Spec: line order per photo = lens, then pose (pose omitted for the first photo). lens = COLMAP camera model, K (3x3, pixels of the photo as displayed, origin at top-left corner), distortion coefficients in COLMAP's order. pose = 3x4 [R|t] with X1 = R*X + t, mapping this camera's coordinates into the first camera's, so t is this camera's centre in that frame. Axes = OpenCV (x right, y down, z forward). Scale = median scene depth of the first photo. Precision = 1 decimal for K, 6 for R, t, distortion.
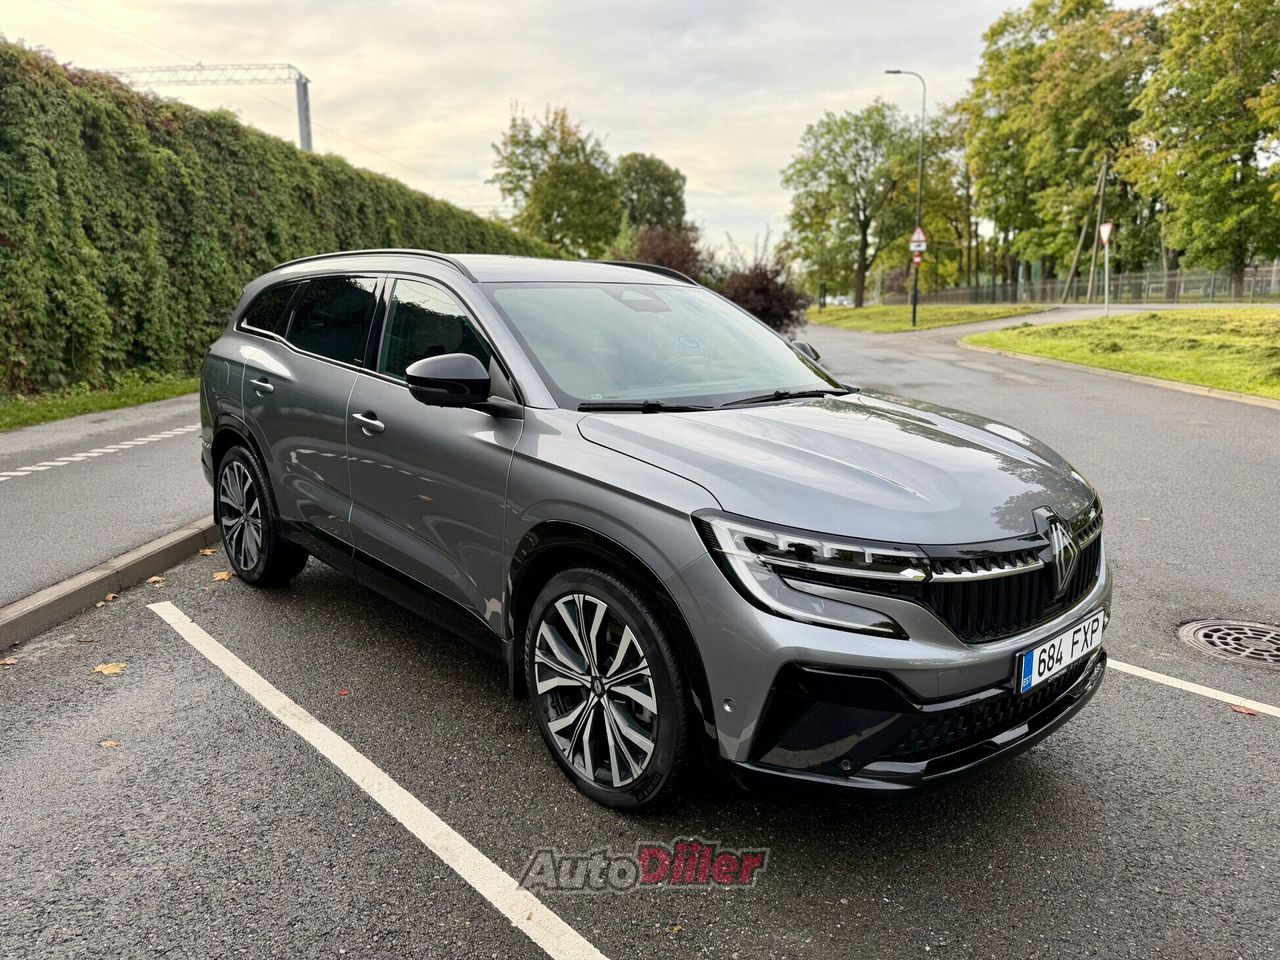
lens RADIAL K [[909.6, 0, 646.7], [0, 909.6, 480.0], [0, 0, 1]] dist [0.022881, -0.028730]
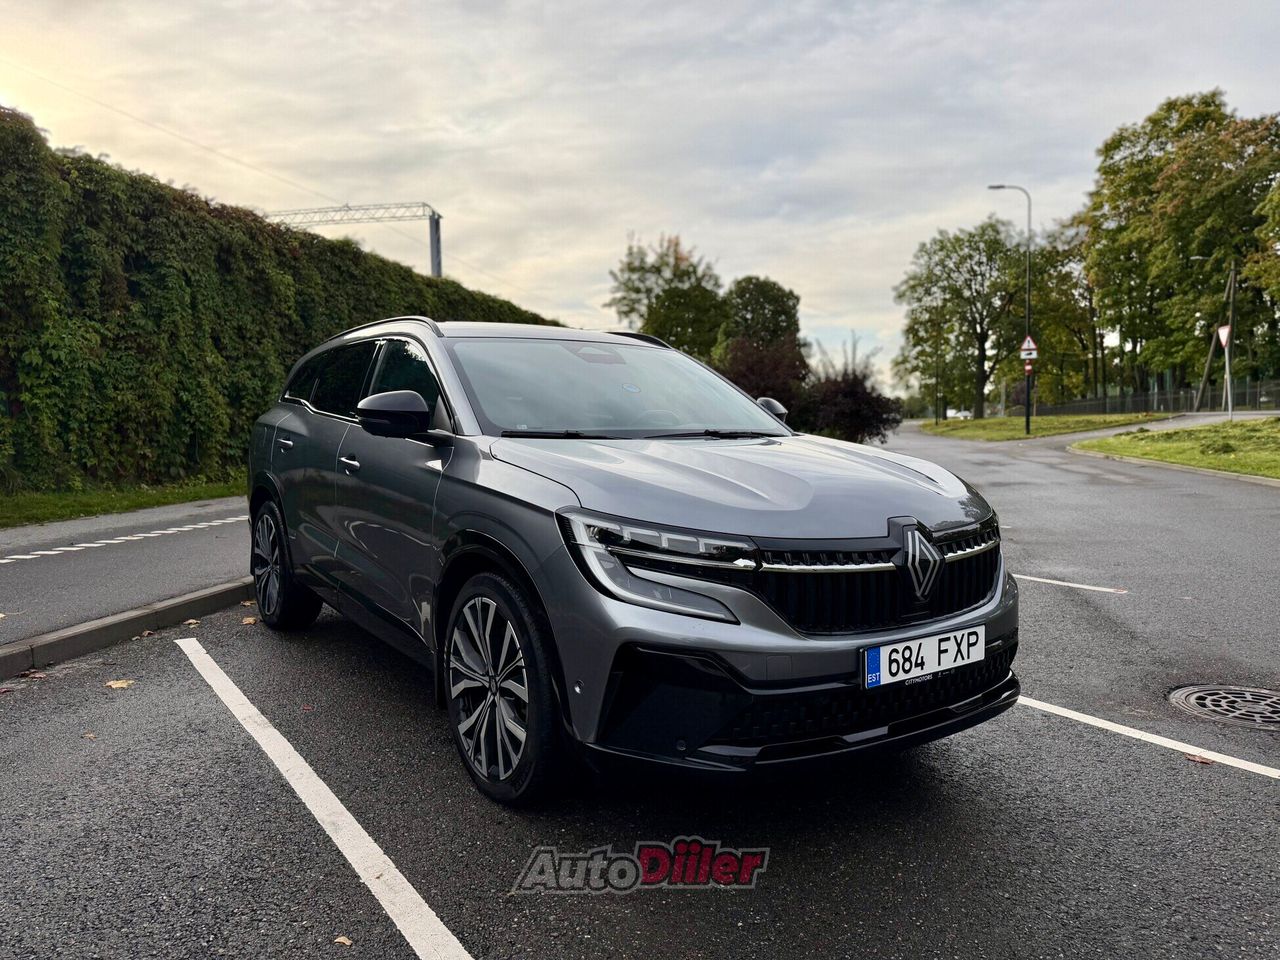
lens RADIAL K [[909.6, 0, 646.7], [0, 909.6, 480.0], [0, 0, 1]] dist [0.022881, -0.028730]
pose [[0.991491, 0.001387, -0.130167, 0.042966], [-0.017740, 0.992054, -0.124554, 0.019110], [0.128960, 0.125803, 0.983638, -0.009846]]
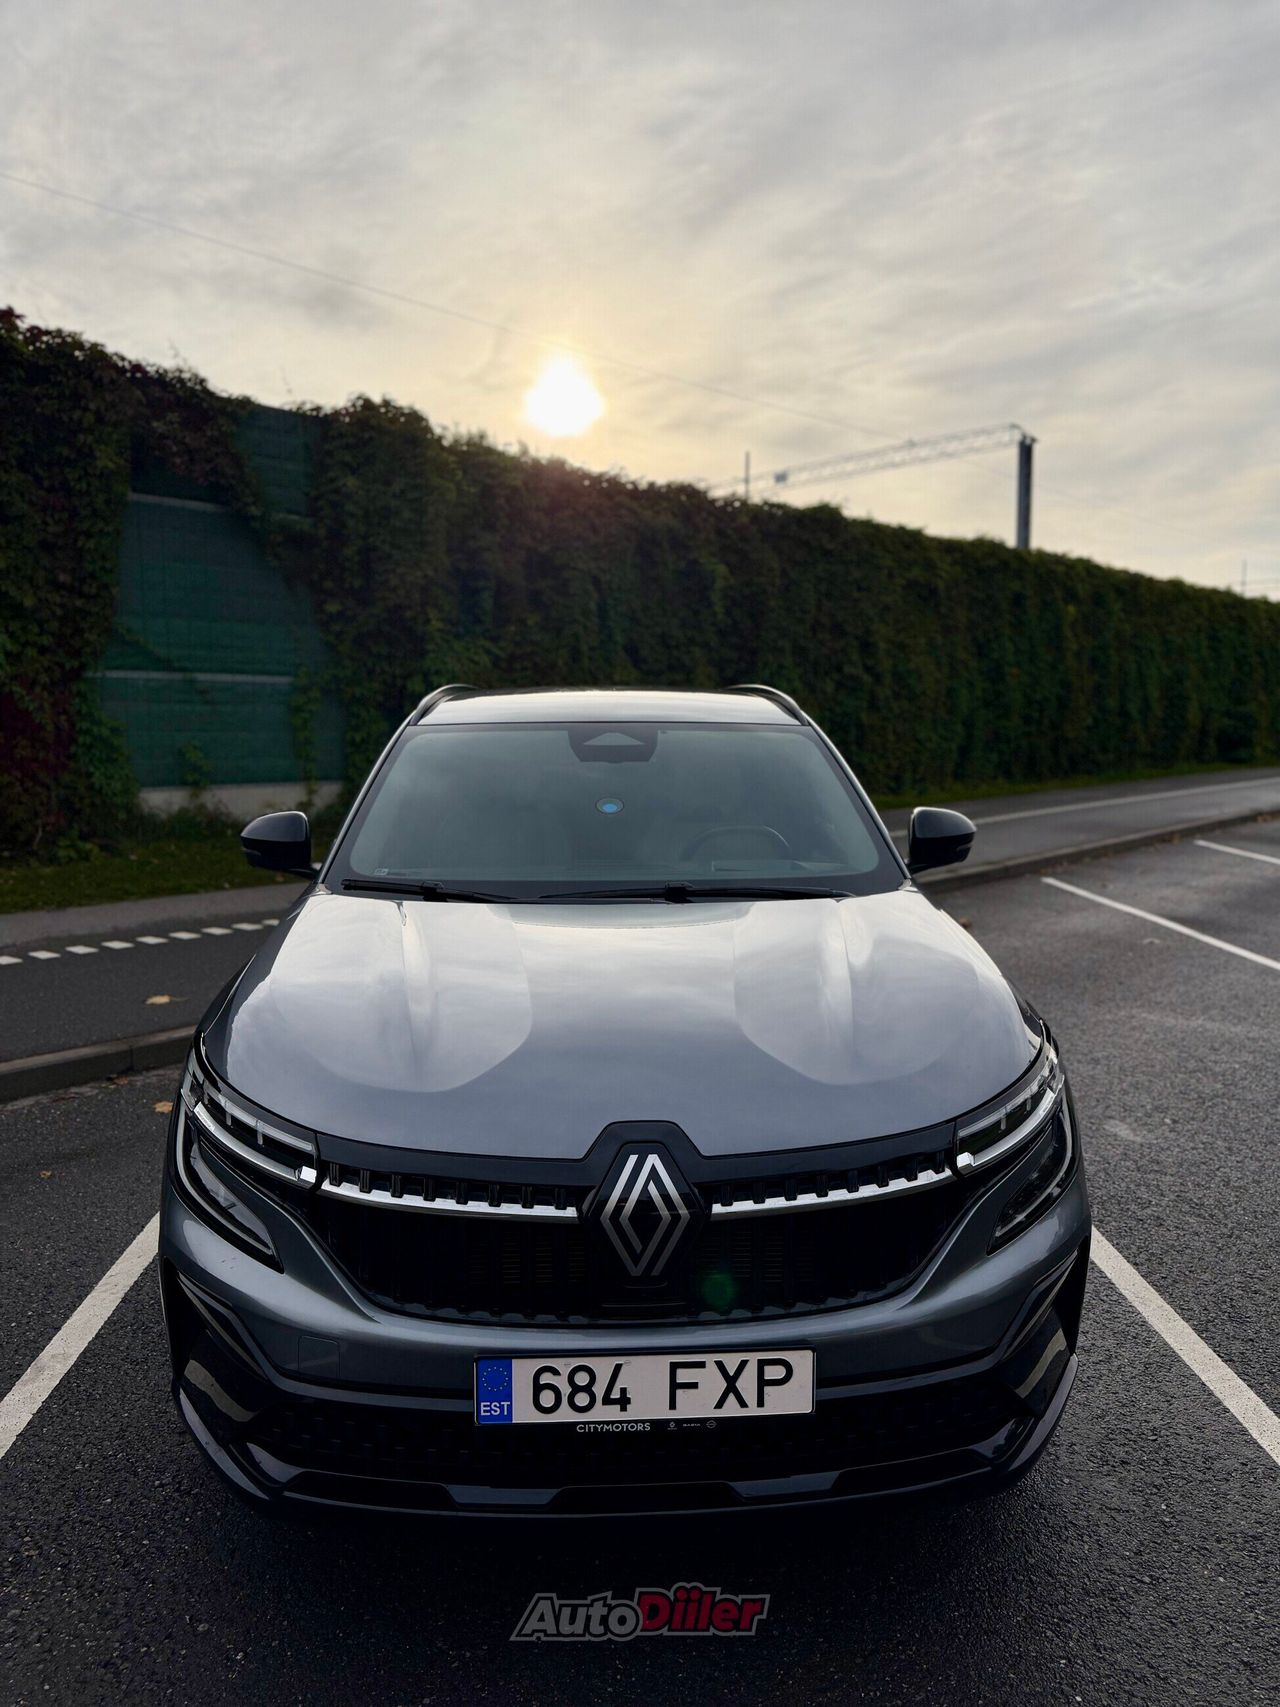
lens RADIAL K [[1189.7, 0, 646.9], [0, 1189.7, 859.3], [0, 0, 1]] dist [0.138558, -0.244385]
pose [[0.769423, 0.068493, -0.635057, 0.140156], [-0.116007, 0.992684, -0.033488, -0.017225], [0.628117, 0.099438, 0.771739, 0.060964]]
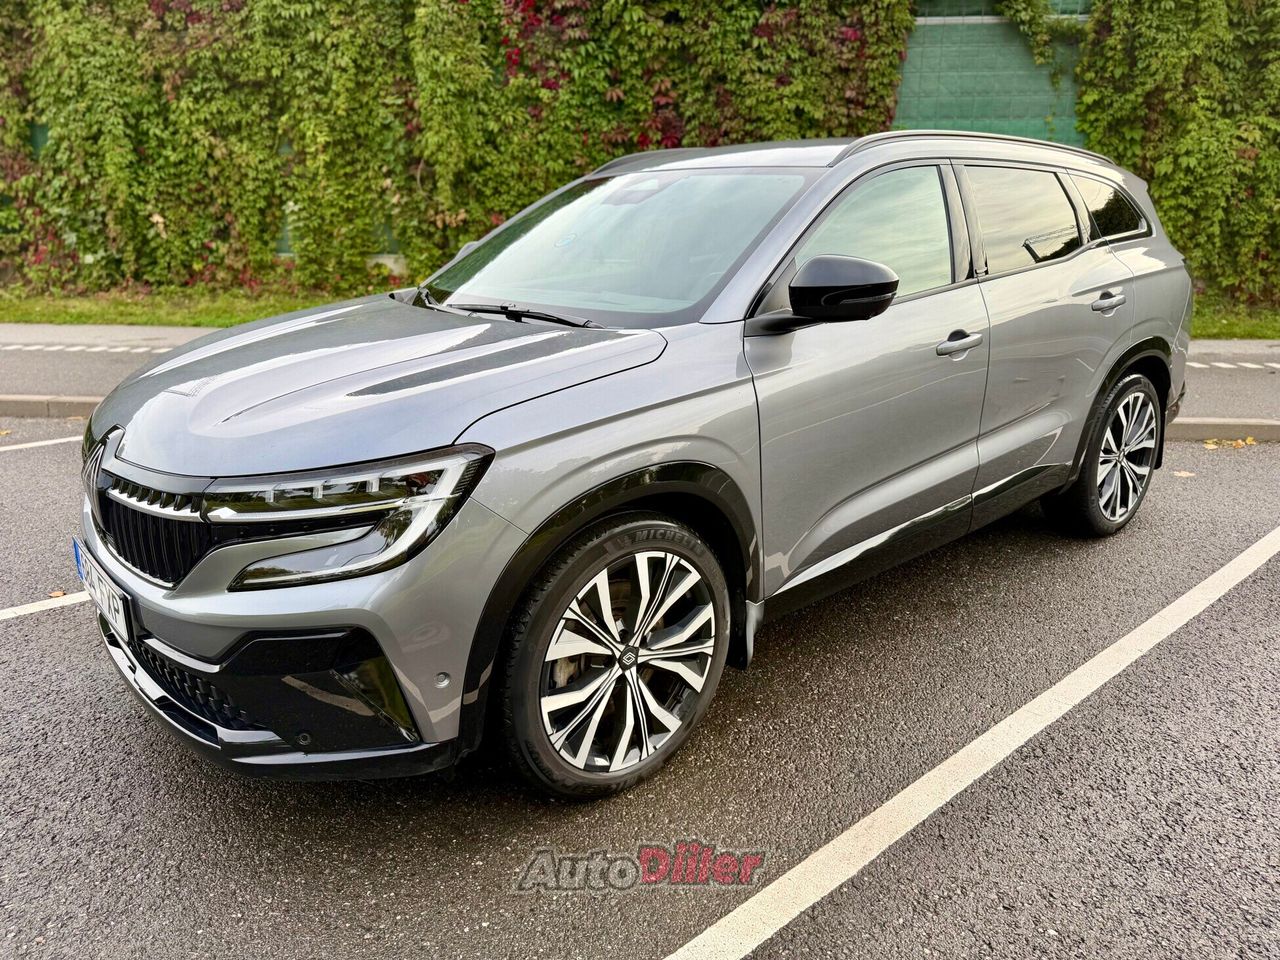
lens RADIAL K [[910.8, 0, 635.3], [0, 910.8, 490.0], [0, 0, 1]] dist [0.003872, -0.002422]
pose [[-0.044298, 0.282376, -0.958280, 0.195905], [-0.188319, 0.939665, 0.285596, -0.039792], [0.981108, 0.193113, 0.011552, 0.230743]]
